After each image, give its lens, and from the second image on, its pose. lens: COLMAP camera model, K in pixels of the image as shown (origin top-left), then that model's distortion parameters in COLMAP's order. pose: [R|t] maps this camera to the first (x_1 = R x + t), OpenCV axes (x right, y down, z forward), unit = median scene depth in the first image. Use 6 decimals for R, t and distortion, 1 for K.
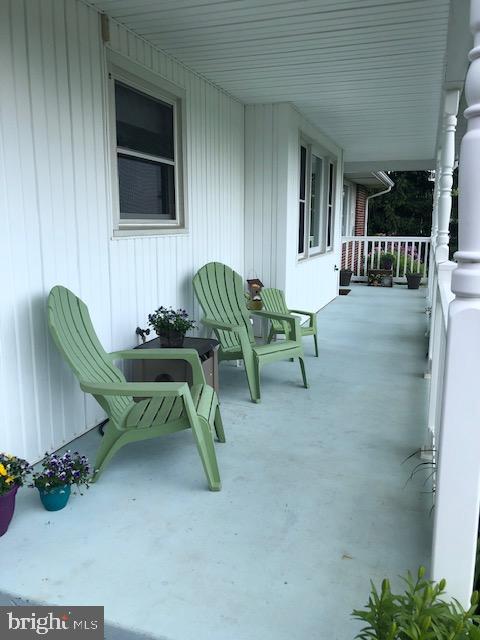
lens RADIAL K [[524.0, 0, 240.0], [0, 524.0, 320.0], [0, 0, 1]] dist [-0.002439, 0.049494]
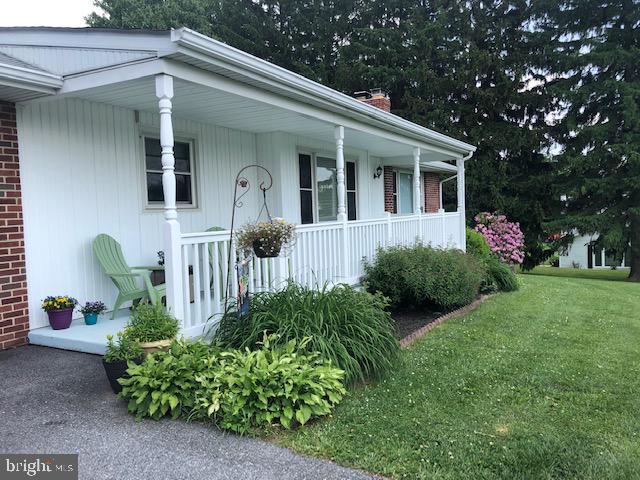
lens RADIAL K [[524.0, 0, 320.0], [0, 524.0, 240.0], [0, 0, 1]] dist [-0.002439, 0.049494]
pose [[0.988236, -0.034587, -0.148974, 0.581187], [0.014997, 0.991313, -0.130669, 0.172526], [0.152199, 0.126898, 0.980170, -0.681122]]
